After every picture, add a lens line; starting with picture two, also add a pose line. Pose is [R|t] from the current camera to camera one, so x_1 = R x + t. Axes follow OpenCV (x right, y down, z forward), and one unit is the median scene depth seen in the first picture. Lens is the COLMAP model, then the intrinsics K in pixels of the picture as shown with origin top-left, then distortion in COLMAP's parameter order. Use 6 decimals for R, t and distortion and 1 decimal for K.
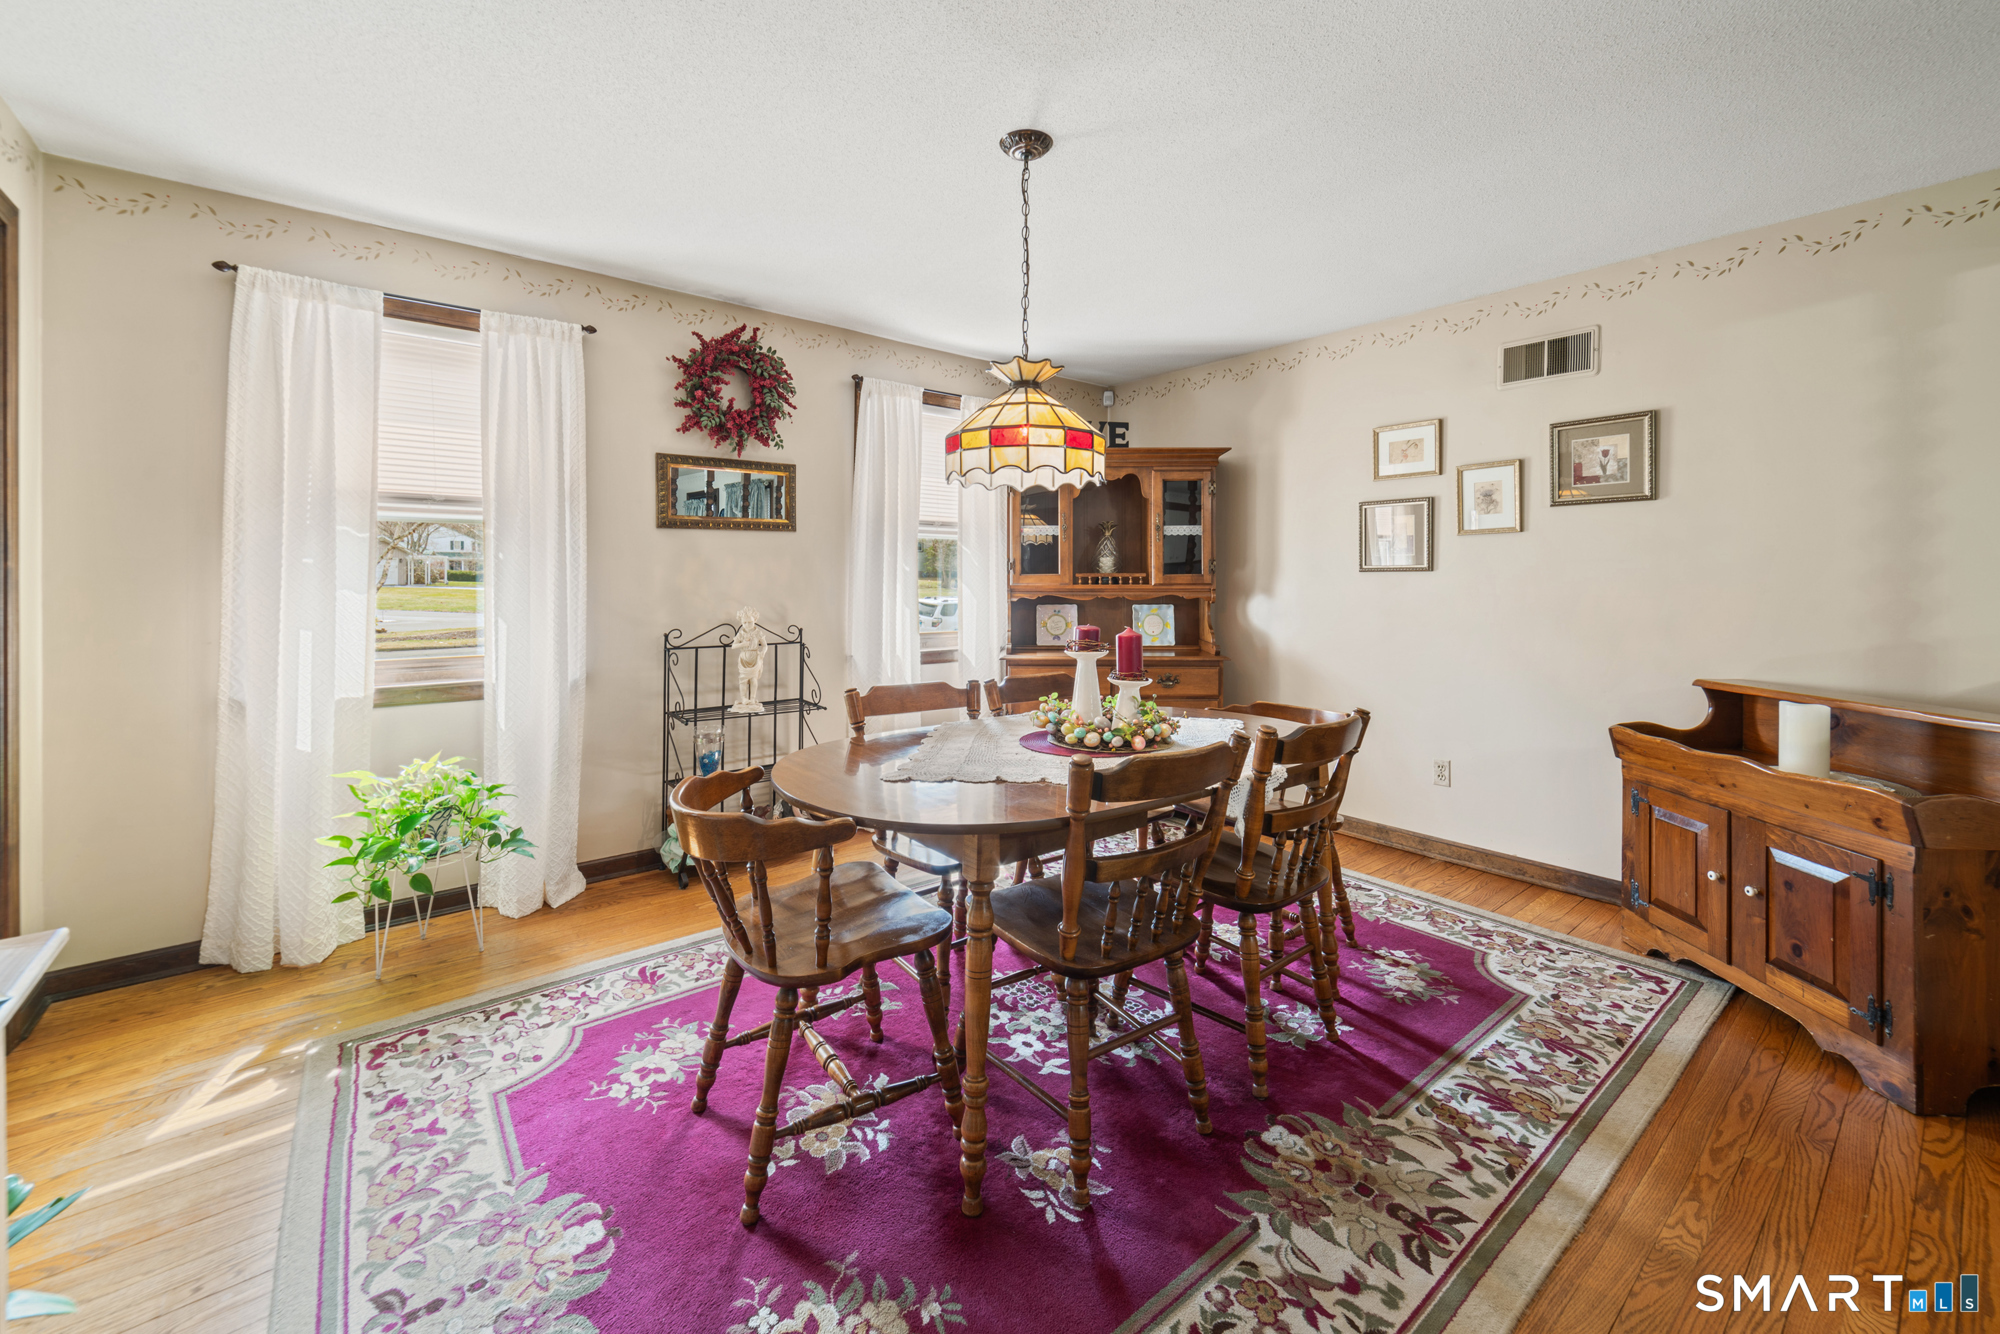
lens RADIAL K [[803.5, 0, 991.1], [0, 803.5, 576.2], [0, 0, 1]] dist [0.003170, 0.000283]
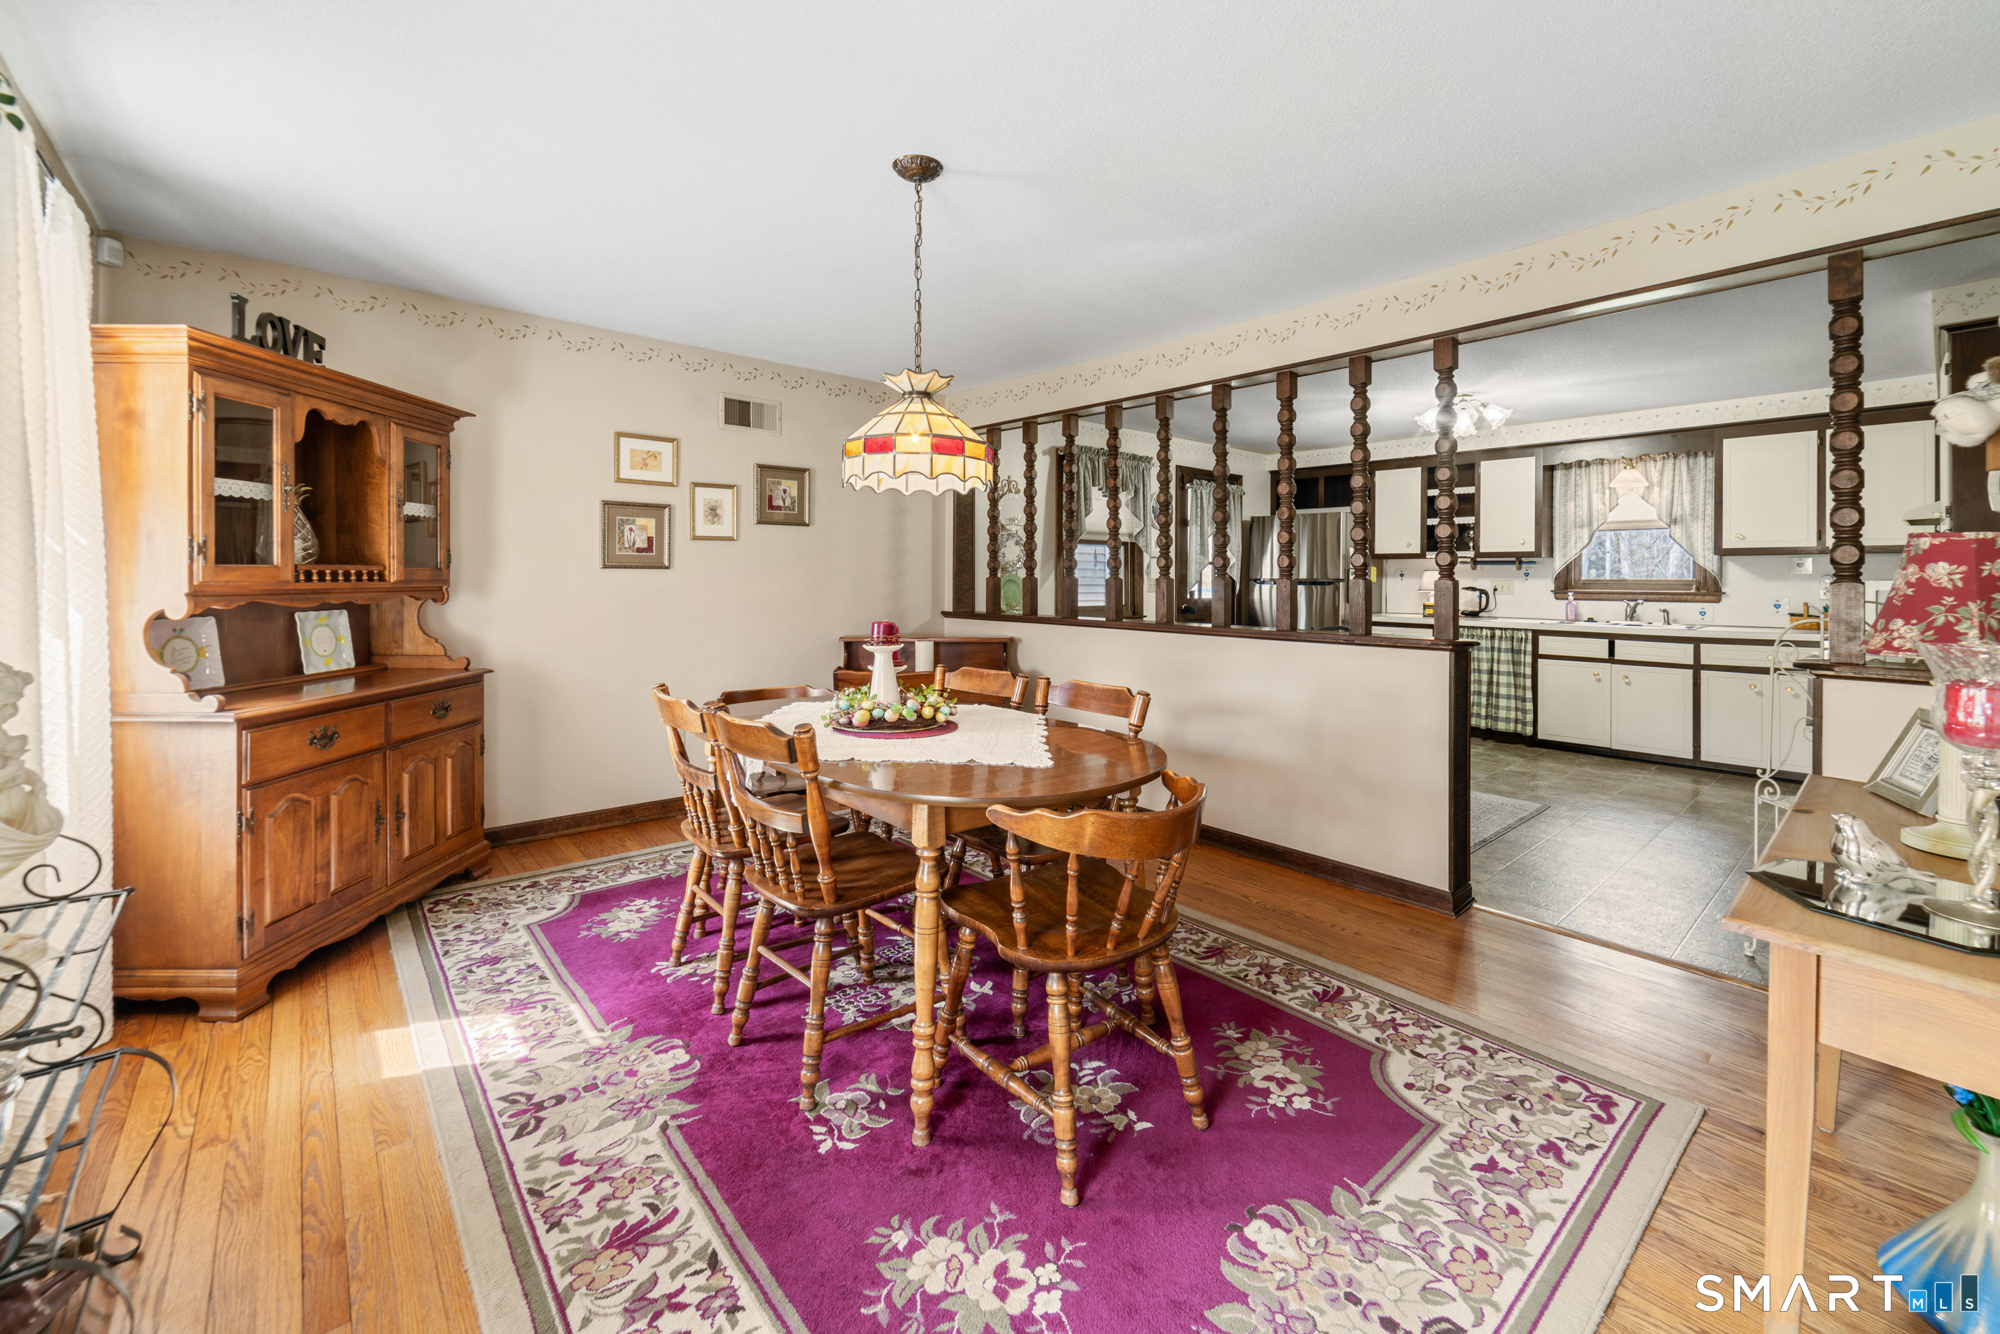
lens RADIAL K [[803.5, 0, 991.1], [0, 803.5, 576.2], [0, 0, 1]] dist [0.003170, 0.000283]
pose [[-0.030074, 0.000879, 0.999547, -1.031422], [-0.013228, 0.999912, -0.001277, -0.000795], [-0.999460, -0.013261, -0.030060, 0.949386]]
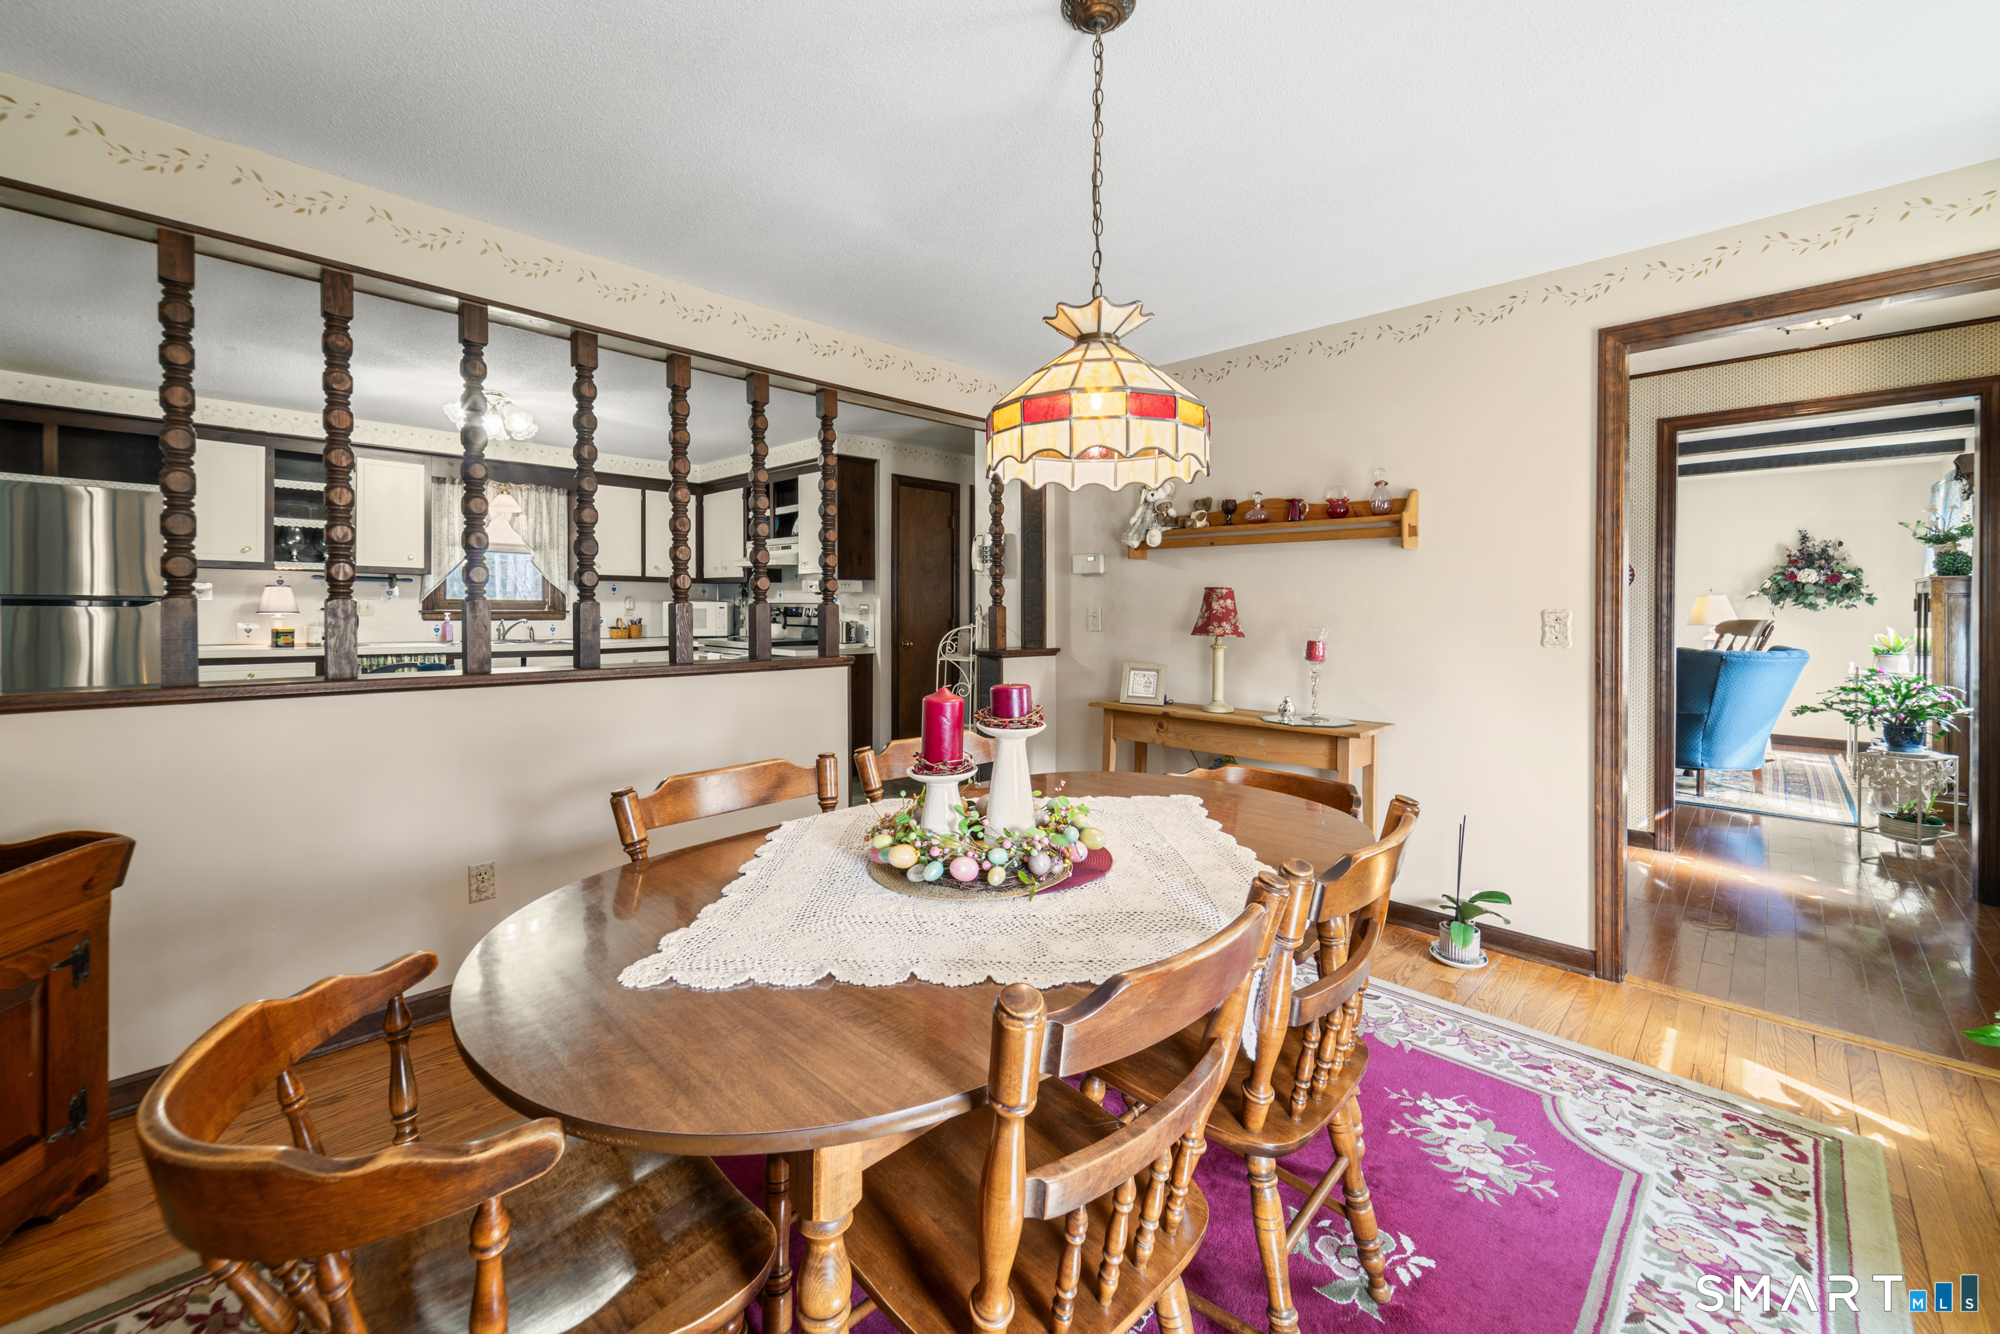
lens RADIAL K [[800.9, 0, 990.6], [0, 800.9, 598.7], [0, 0, 1]] dist [0.003202, 0.000464]
pose [[-0.993234, -0.011107, -0.115596, 0.222239], [-0.009159, 0.999807, -0.017375, 0.008720], [0.115767, -0.016198, -0.993144, 1.732793]]
